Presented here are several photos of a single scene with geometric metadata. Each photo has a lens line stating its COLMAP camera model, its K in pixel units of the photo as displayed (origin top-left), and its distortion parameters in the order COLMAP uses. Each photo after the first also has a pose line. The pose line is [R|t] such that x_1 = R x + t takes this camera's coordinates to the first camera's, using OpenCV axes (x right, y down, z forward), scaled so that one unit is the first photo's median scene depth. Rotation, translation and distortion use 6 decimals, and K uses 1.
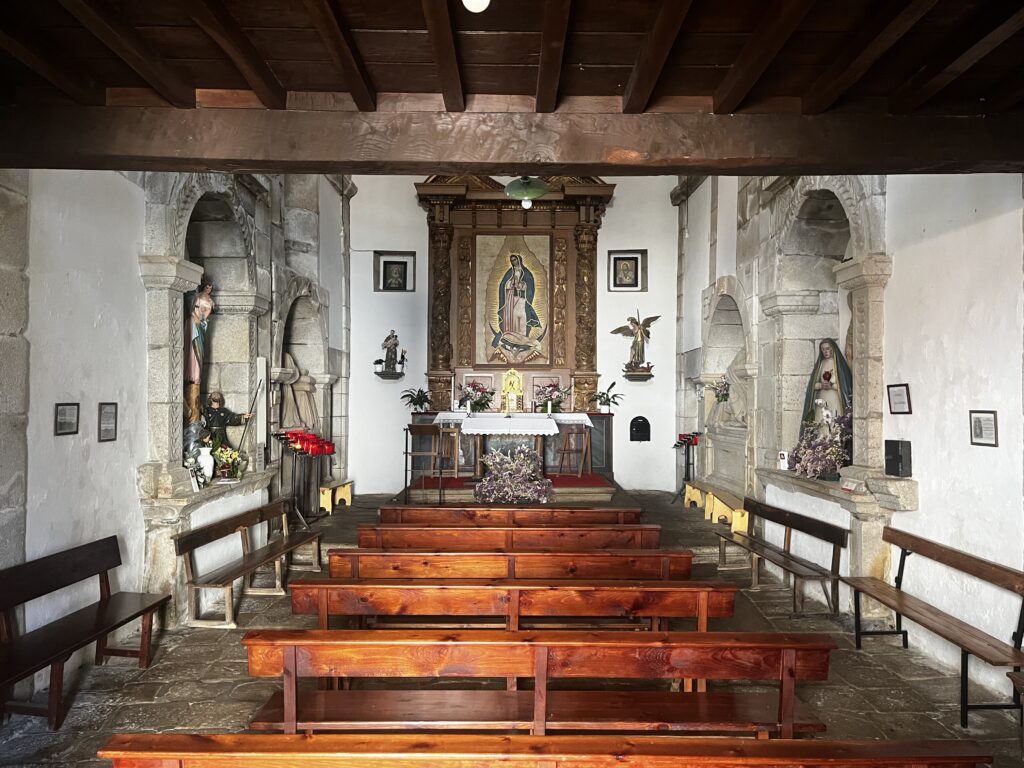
lens RADIAL K [[770.6, 0, 510.5], [0, 770.6, 400.2], [0, 0, 1]] dist [0.067657, -0.107347]
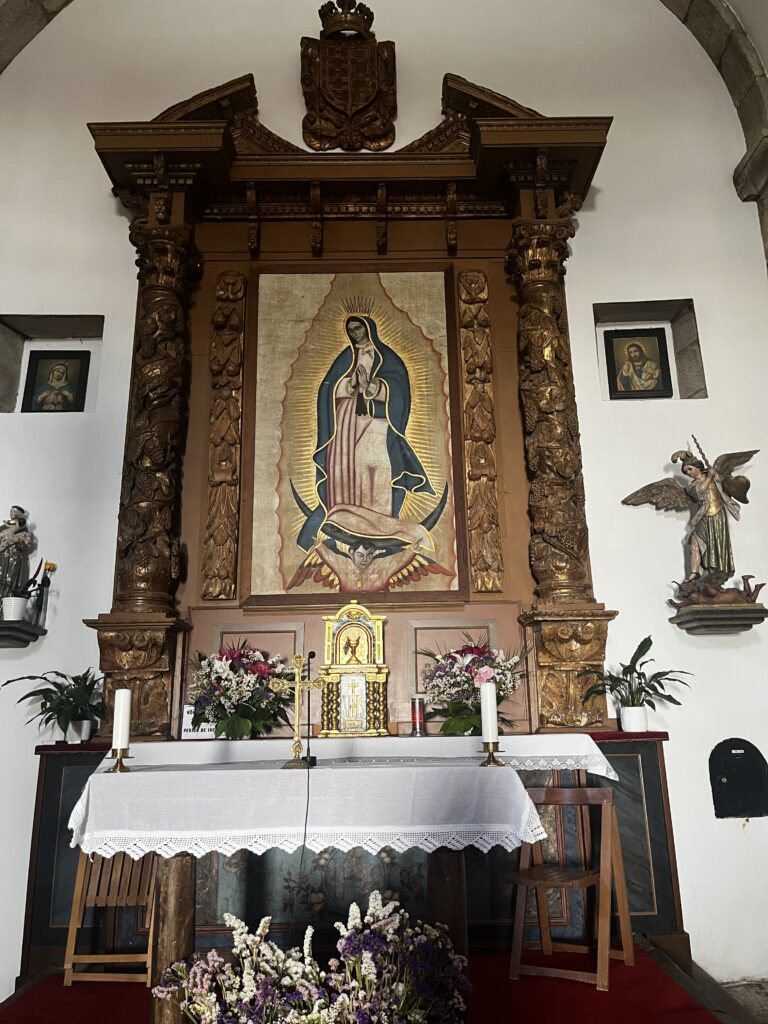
lens RADIAL K [[770.6, 0, 394.9], [0, 770.6, 511.5], [0, 0, 1]] dist [0.067657, -0.107347]
pose [[0.999641, -0.026651, 0.002690, 0.021159], [0.026427, 0.964895, -0.261301, 0.010109], [0.004368, 0.261278, 0.965254, 0.654391]]
